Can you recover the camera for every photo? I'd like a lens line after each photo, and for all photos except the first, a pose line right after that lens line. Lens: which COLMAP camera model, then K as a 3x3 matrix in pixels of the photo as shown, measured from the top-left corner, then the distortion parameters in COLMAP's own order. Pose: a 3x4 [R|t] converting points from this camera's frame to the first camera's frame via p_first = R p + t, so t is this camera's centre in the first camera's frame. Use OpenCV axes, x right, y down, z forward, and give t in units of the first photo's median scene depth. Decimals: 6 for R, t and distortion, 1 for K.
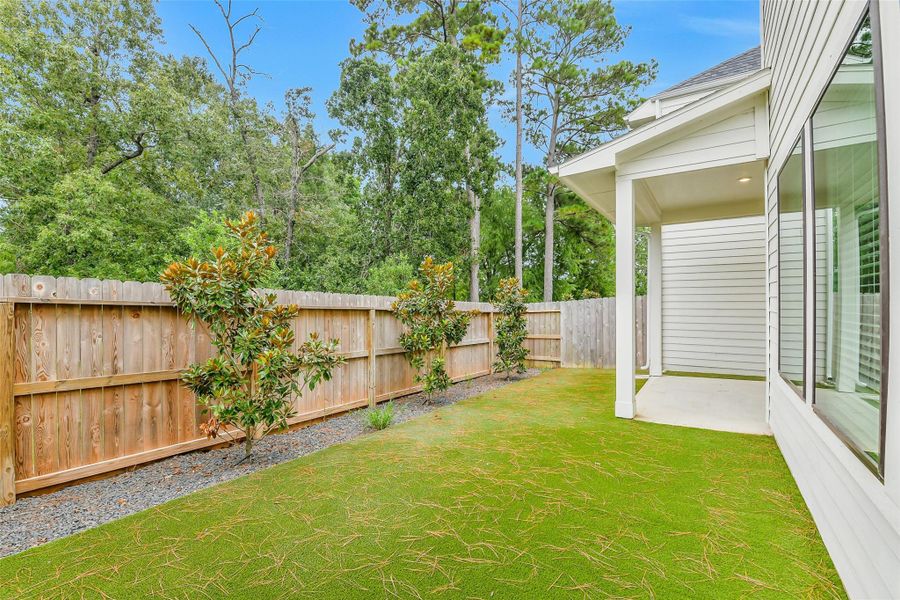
lens RADIAL K [[401.1, 0, 447.8], [0, 401.1, 303.1], [0, 0, 1]] dist [0.004376, -0.003188]
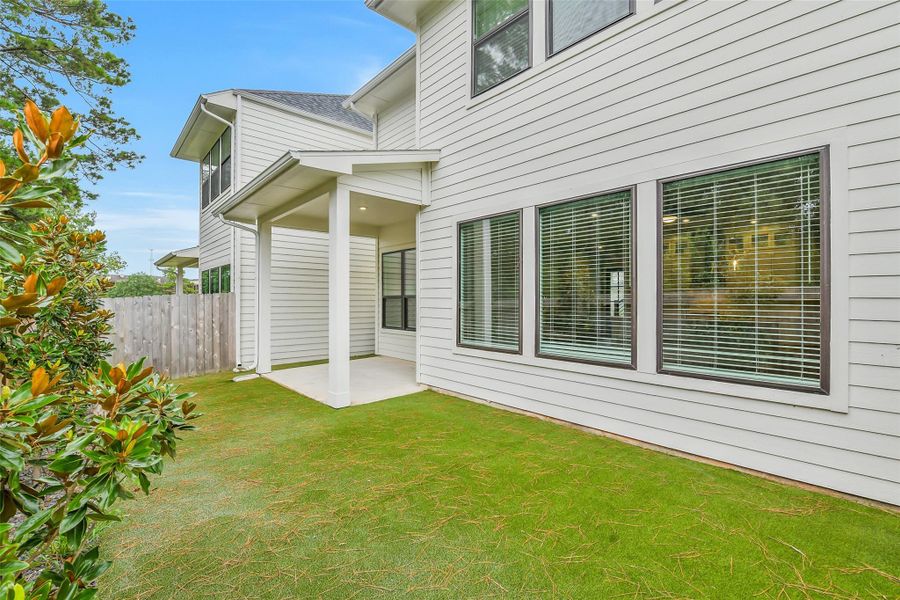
lens RADIAL K [[401.1, 0, 451.2], [0, 401.1, 298.8], [0, 0, 1]] dist [0.004376, -0.003188]
pose [[0.266076, 0.010673, 0.963893, -0.475147], [-0.003307, 0.999943, -0.010159, 0.003167], [-0.963946, -0.000484, 0.266096, 0.387343]]
